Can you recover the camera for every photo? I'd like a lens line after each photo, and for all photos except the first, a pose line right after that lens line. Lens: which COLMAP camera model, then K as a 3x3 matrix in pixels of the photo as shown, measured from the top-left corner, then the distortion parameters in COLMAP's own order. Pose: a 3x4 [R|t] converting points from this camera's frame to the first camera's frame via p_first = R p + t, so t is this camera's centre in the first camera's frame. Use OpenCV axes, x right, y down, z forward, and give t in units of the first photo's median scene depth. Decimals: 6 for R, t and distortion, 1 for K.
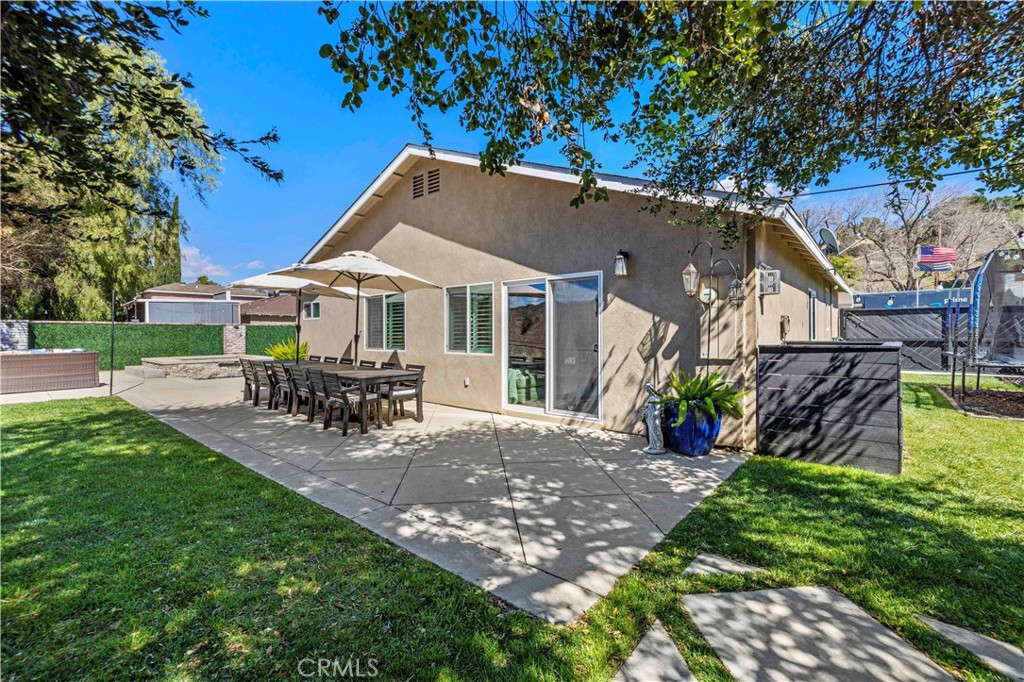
lens RADIAL K [[435.2, 0, 510.4], [0, 435.2, 331.1], [0, 0, 1]] dist [-0.000694, -0.000471]
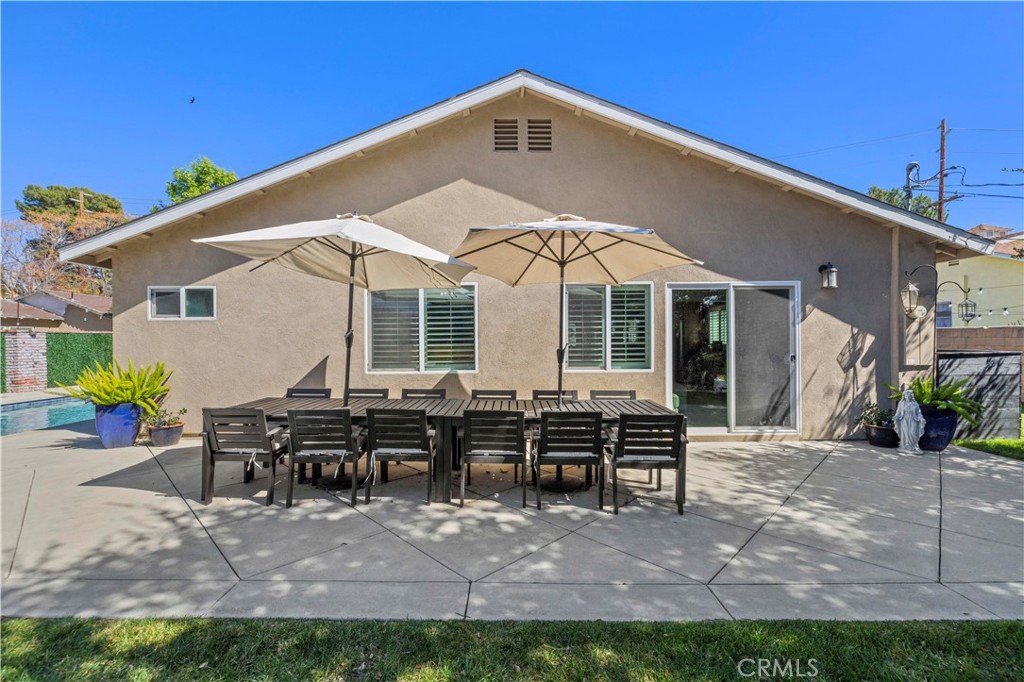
lens RADIAL K [[435.2, 0, 514.3], [0, 435.2, 335.5], [0, 0, 1]] dist [-0.000694, -0.000471]
pose [[0.767217, 0.009045, 0.641324, -0.906914], [-0.000387, 0.999907, -0.013640, -0.000034], [-0.641388, 0.010216, 0.767149, 0.636544]]
